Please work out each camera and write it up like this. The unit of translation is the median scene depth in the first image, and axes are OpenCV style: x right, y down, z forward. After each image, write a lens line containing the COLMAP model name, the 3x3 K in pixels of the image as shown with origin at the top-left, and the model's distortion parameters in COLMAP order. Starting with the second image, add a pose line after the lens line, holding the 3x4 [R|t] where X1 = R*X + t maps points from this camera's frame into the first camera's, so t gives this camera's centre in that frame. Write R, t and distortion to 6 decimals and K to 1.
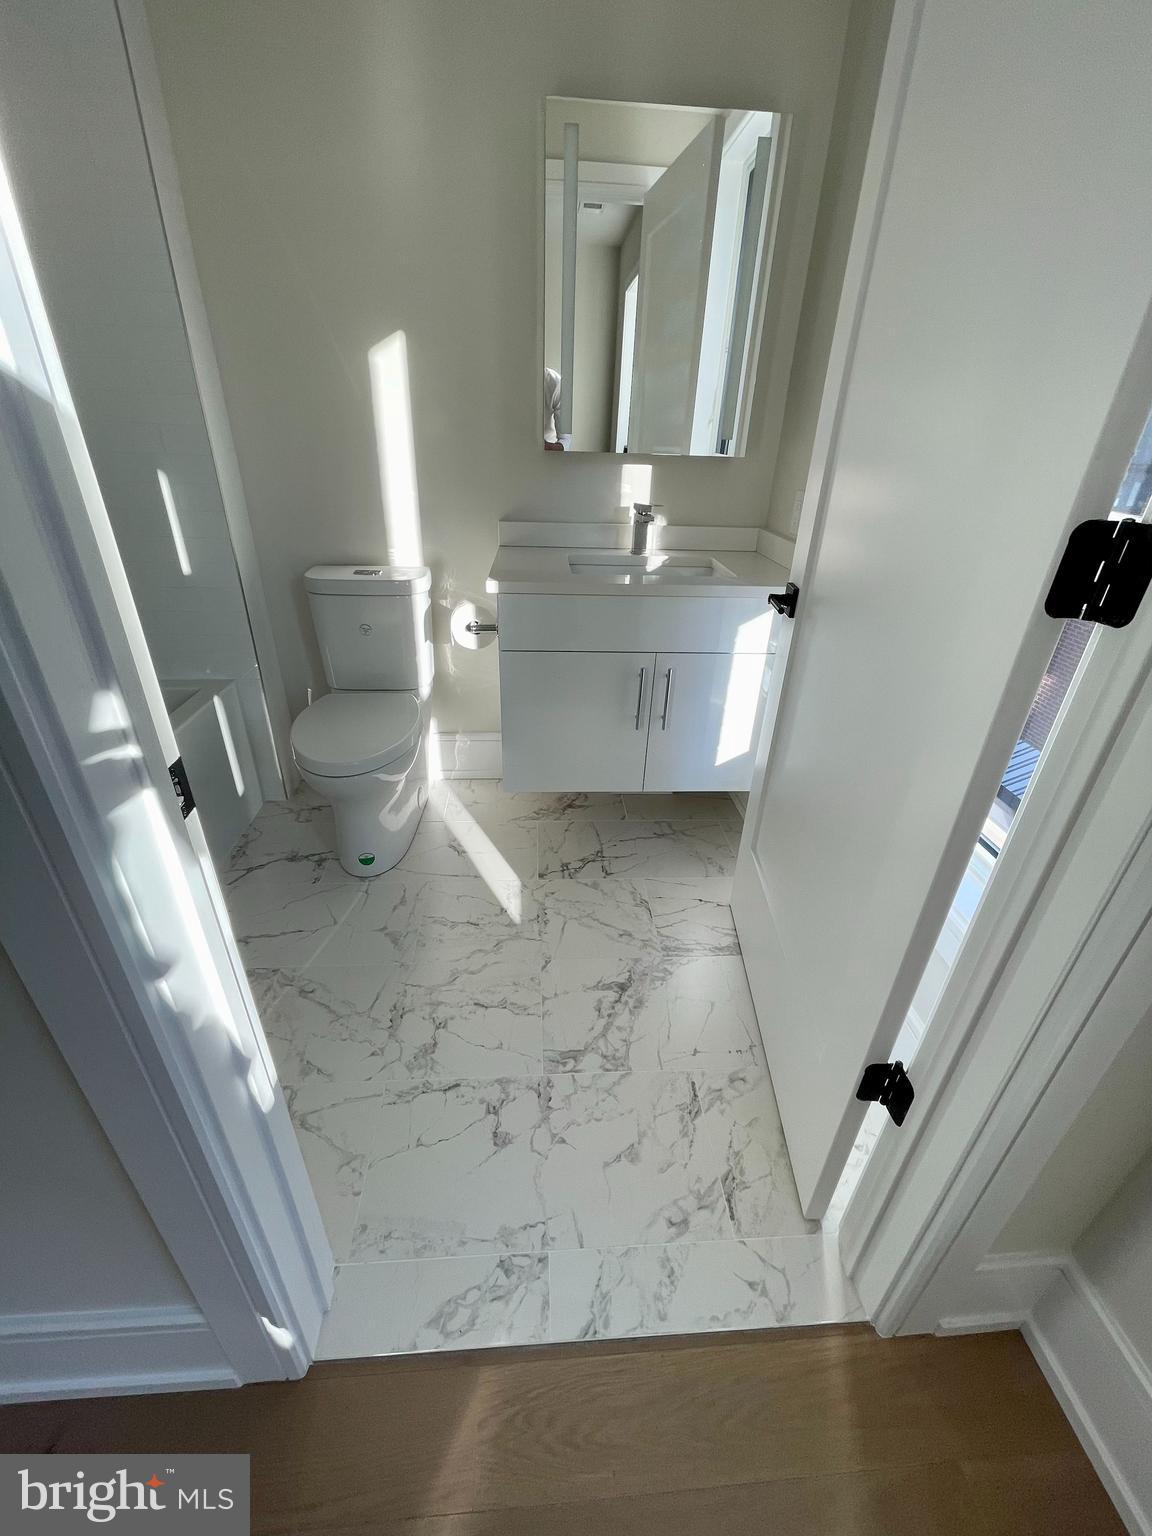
lens RADIAL K [[624.1, 0, 576.6], [0, 624.1, 770.9], [0, 0, 1]] dist [-0.010805, 0.001832]
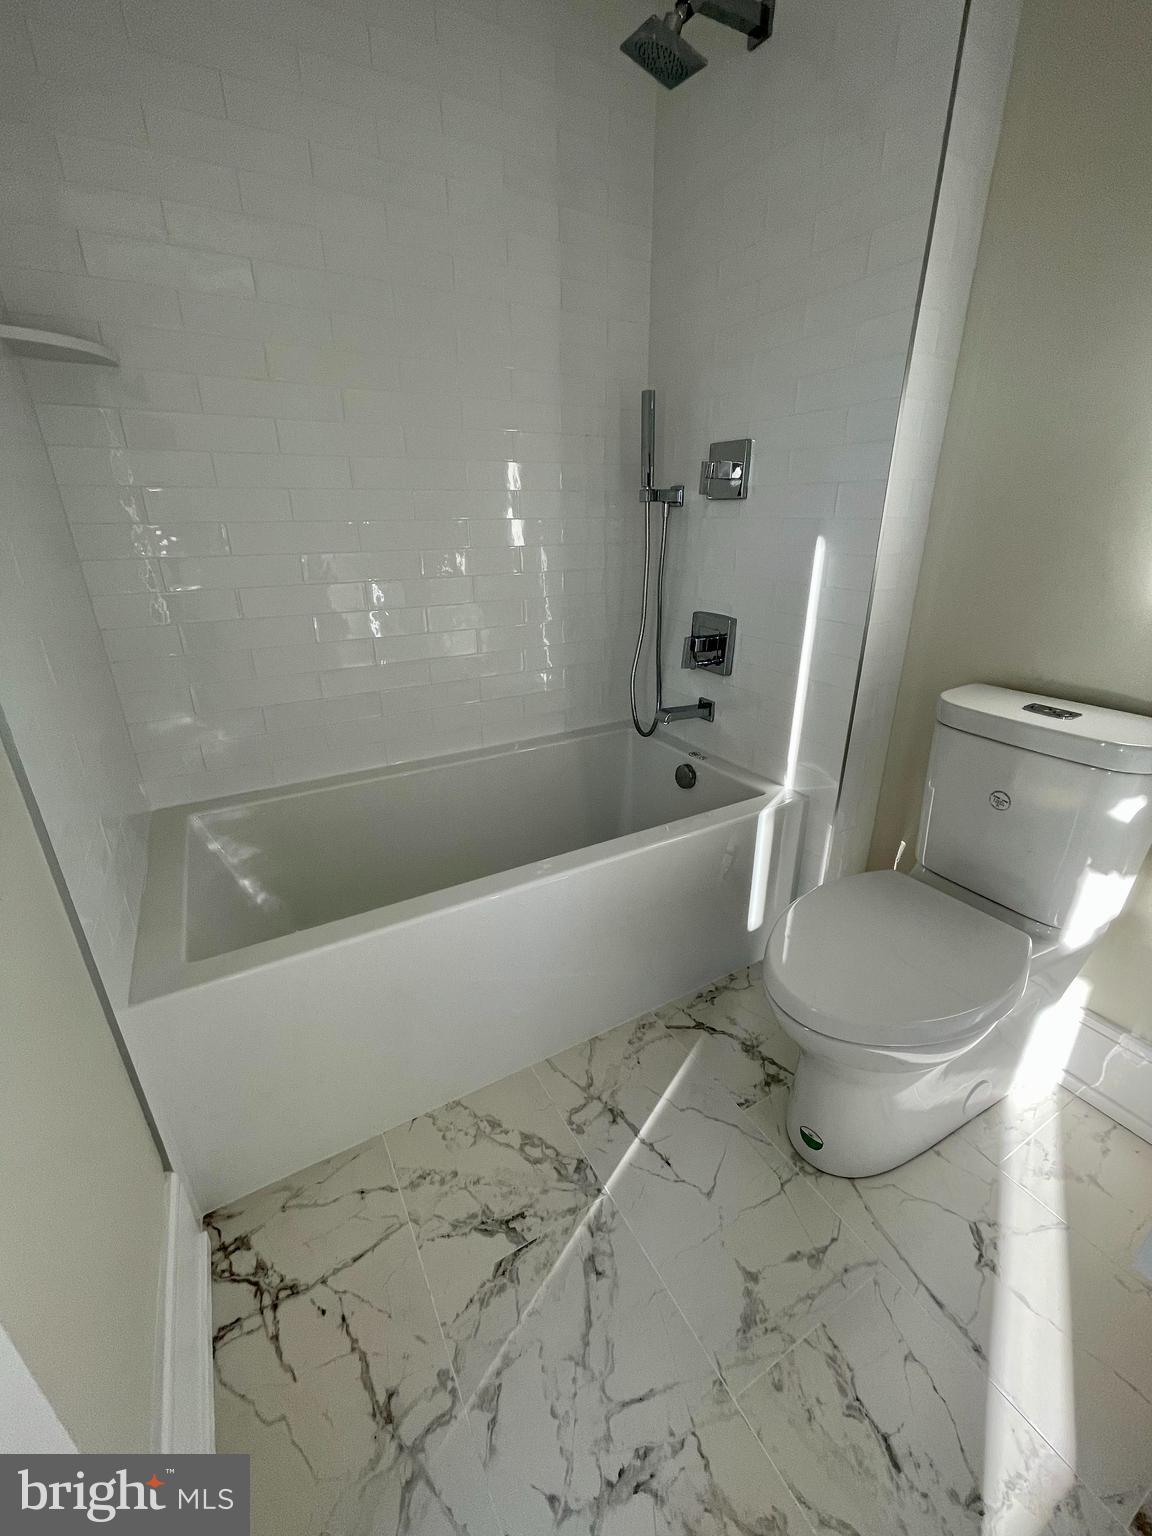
lens RADIAL K [[624.1, 0, 573.0], [0, 624.1, 765.2], [0, 0, 1]] dist [-0.010805, 0.001832]
pose [[0.436906, 0.302285, -0.847194, -0.029983], [-0.407919, 0.906010, 0.112904, -0.157902], [0.801696, 0.296257, 0.519149, 0.363462]]
